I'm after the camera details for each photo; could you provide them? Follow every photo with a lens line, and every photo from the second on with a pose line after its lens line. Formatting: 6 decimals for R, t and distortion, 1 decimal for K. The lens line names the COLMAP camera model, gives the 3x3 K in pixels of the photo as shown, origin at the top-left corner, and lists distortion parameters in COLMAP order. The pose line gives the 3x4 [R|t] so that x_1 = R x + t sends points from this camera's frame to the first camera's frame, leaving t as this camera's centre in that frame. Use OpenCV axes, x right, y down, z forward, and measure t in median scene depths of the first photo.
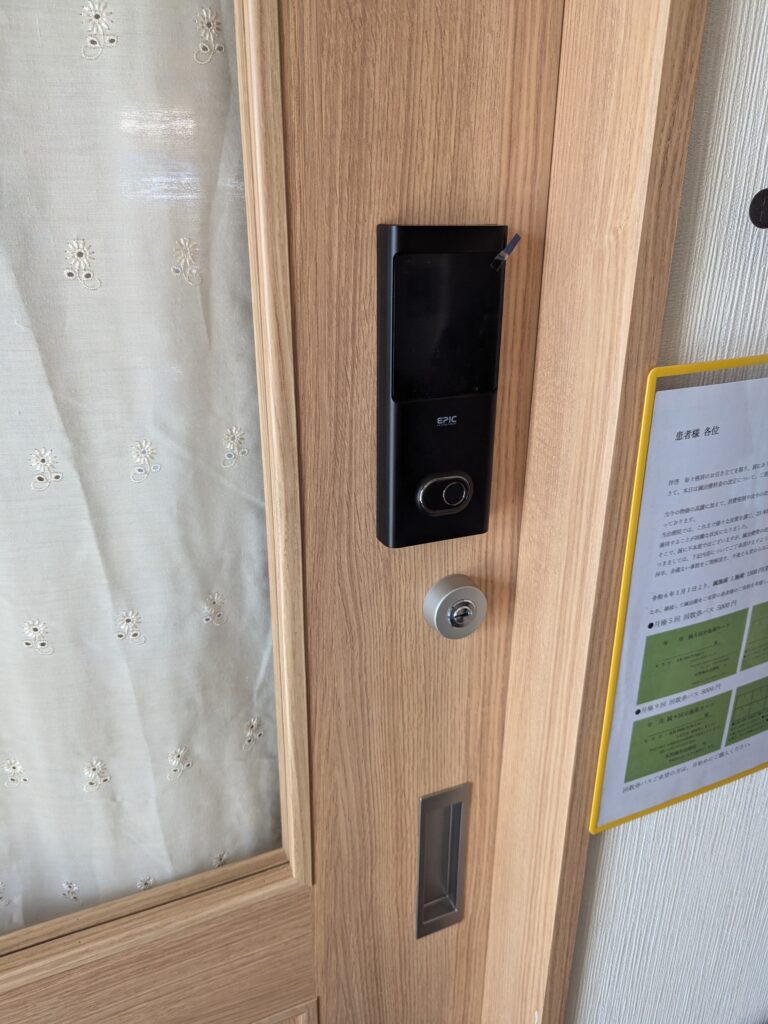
lens RADIAL K [[730.6, 0, 380.6], [0, 730.6, 510.2], [0, 0, 1]] dist [0.012460, -0.008282]
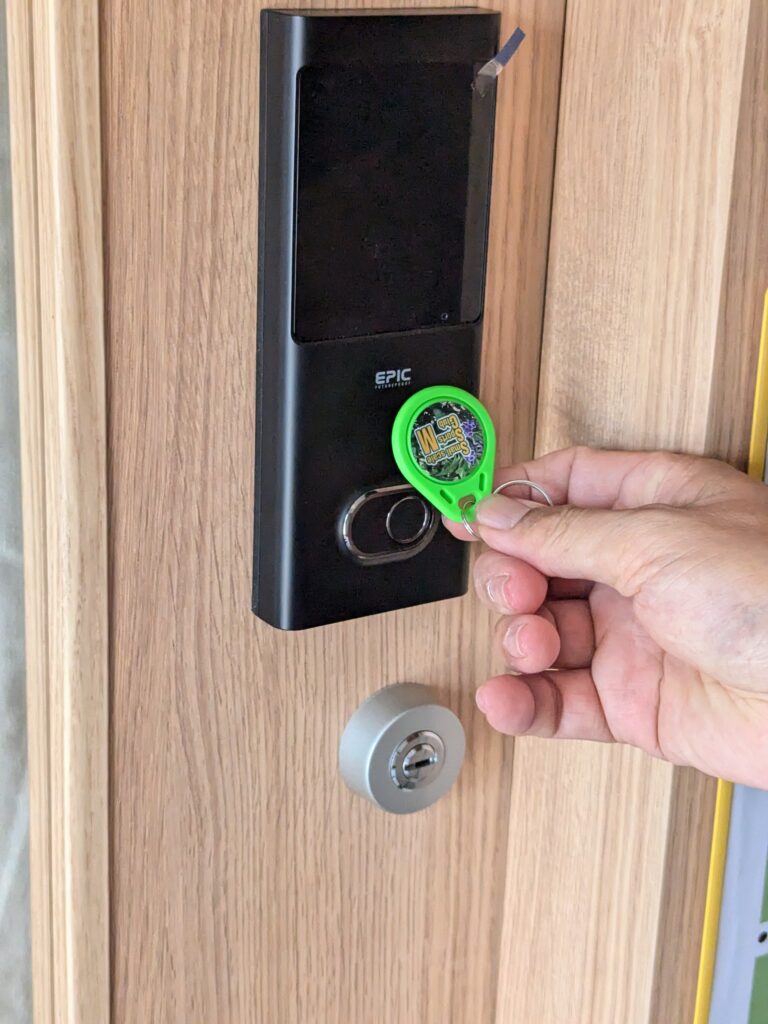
lens RADIAL K [[1750.0, 0, 384.5], [0, 1750.0, 511.4], [0, 0, 1]] dist [0.042880, 0.000000]
pose [[0.987419, -0.026757, 0.155848, -0.105382], [0.032497, 0.998880, -0.034398, 0.013286], [-0.154753, 0.039030, 0.987182, -0.207987]]
